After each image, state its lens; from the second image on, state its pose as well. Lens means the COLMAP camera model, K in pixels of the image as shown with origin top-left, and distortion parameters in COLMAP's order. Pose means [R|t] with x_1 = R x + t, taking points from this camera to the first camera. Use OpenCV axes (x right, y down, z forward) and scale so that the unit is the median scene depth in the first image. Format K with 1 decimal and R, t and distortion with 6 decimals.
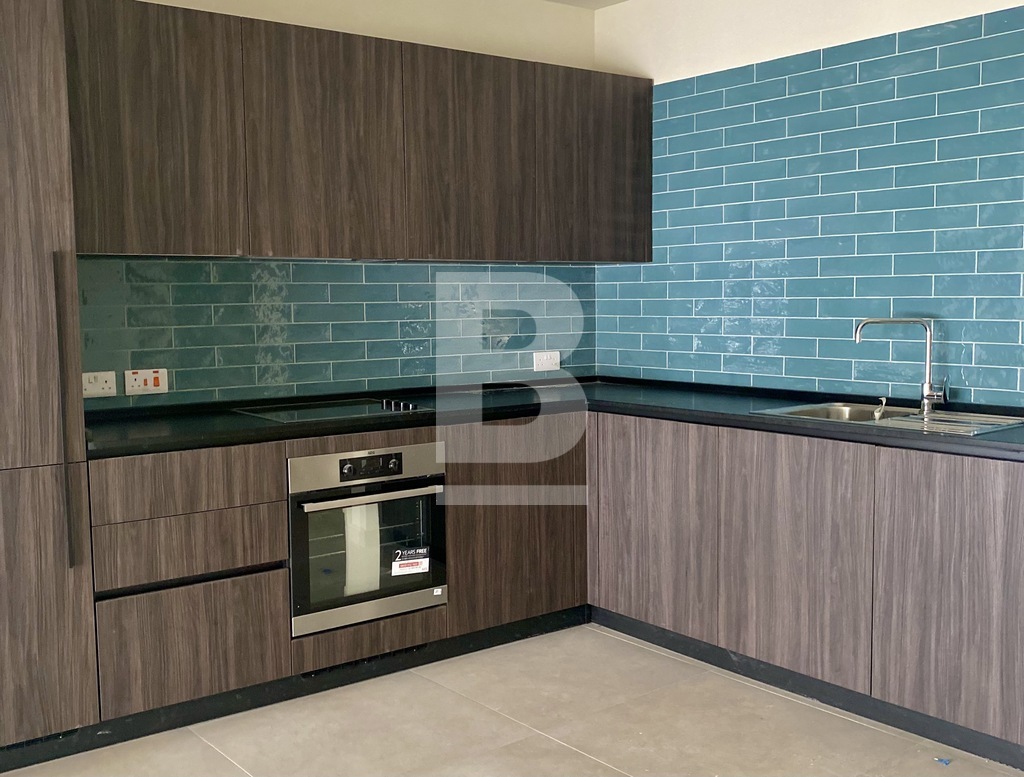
lens RADIAL K [[1097.8, 0, 512.0], [0, 1097.8, 388.5], [0, 0, 1]] dist [-0.000339, 0.000717]
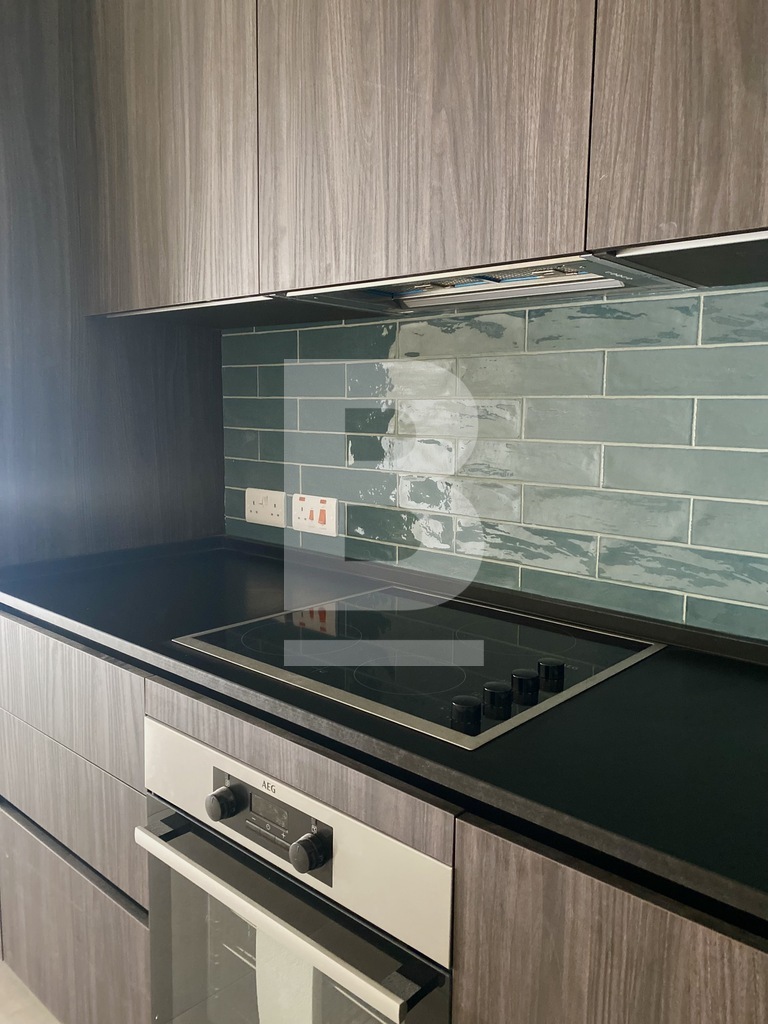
lens RADIAL K [[783.7, 0, 385.1], [0, 783.7, 500.8], [0, 0, 1]] dist [0.110581, -0.099630]
pose [[0.184753, 0.133859, -0.973626, 0.128859], [-0.097835, 0.988265, 0.117307, -0.073225], [0.977903, 0.073582, 0.195681, 0.948243]]
